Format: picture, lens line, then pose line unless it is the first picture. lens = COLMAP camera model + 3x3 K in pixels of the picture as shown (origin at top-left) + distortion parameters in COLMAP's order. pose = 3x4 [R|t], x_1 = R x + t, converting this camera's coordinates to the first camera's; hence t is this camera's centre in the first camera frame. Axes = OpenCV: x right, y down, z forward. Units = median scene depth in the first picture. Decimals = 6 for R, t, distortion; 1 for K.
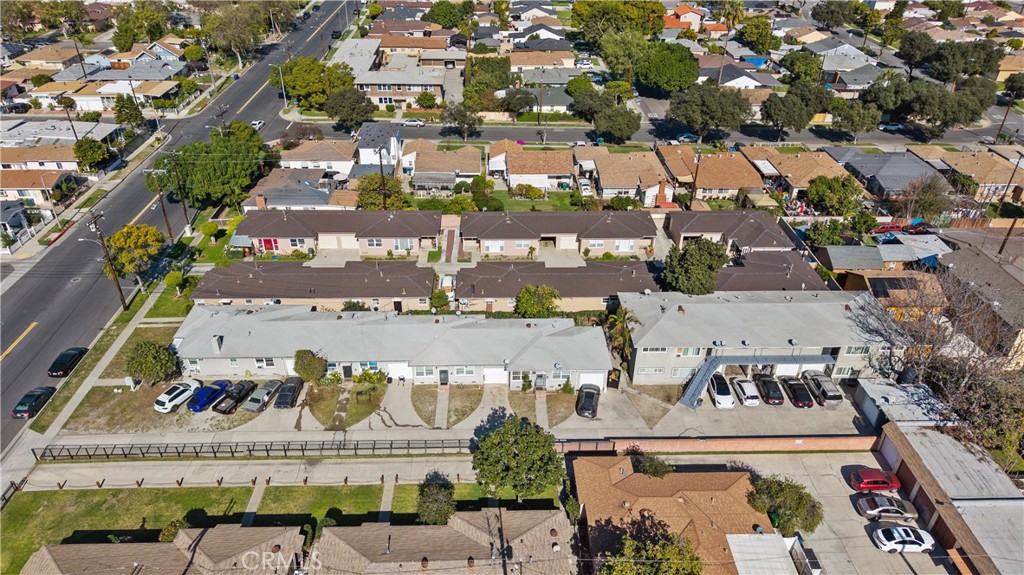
lens RADIAL K [[683.2, 0, 508.3], [0, 683.2, 285.9], [0, 0, 1]] dist [0.050138, -0.053973]
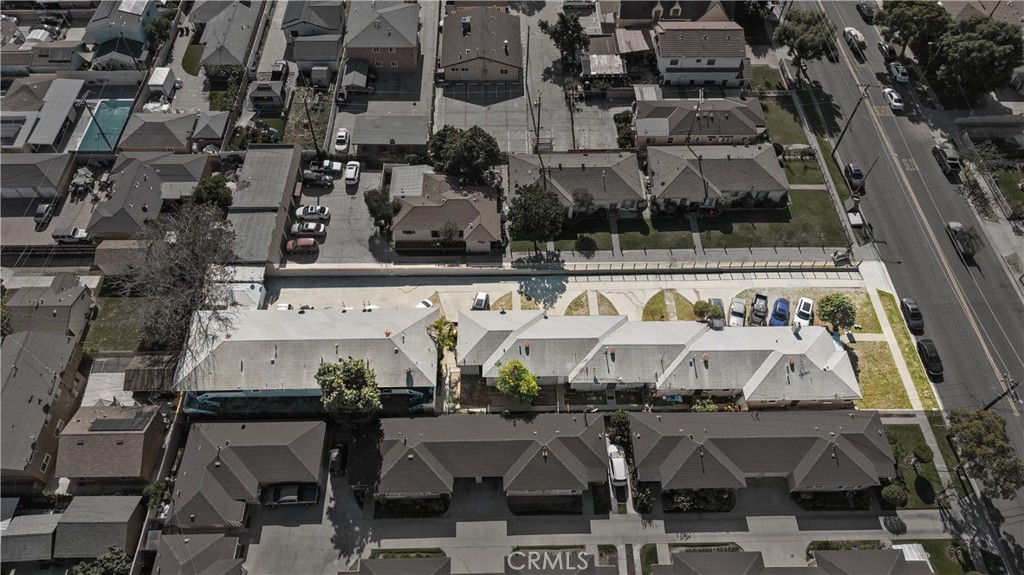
lens RADIAL K [[683.2, 0, 508.3], [0, 683.2, 285.9], [0, 0, 1]] dist [0.050138, -0.053973]
pose [[-0.999600, -0.023202, -0.016165, 0.082507], [-0.017329, 0.050861, 0.998555, -1.063161], [-0.022346, 0.998436, -0.051243, 0.991058]]
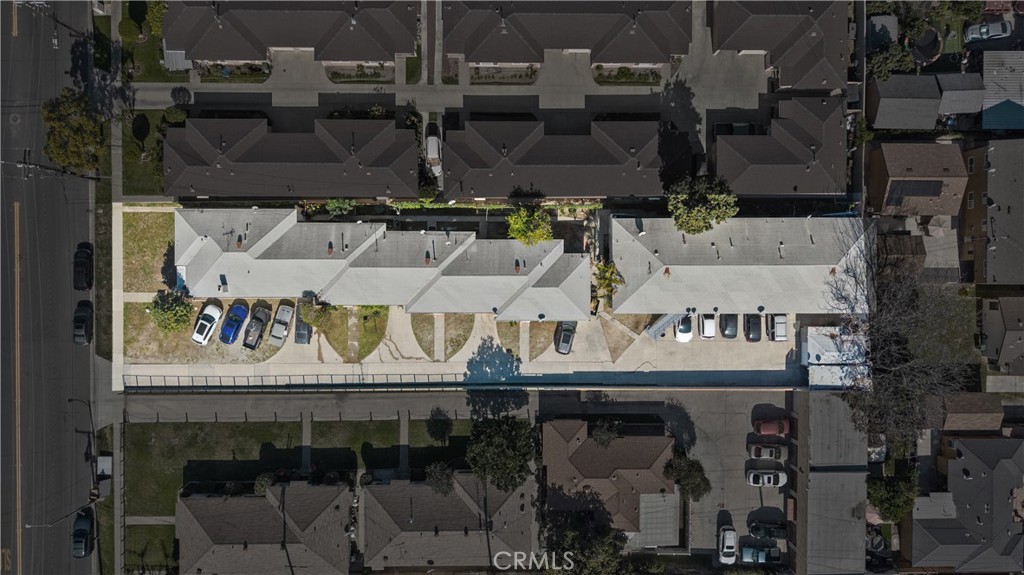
lens RADIAL K [[683.2, 0, 508.3], [0, 683.2, 285.9], [0, 0, 1]] dist [0.050138, -0.053973]
pose [[0.999614, 0.027336, 0.004916, 0.012274], [-0.018415, 0.519830, 0.854071, -0.829851], [0.020792, -0.853832, 0.520133, 0.456654]]
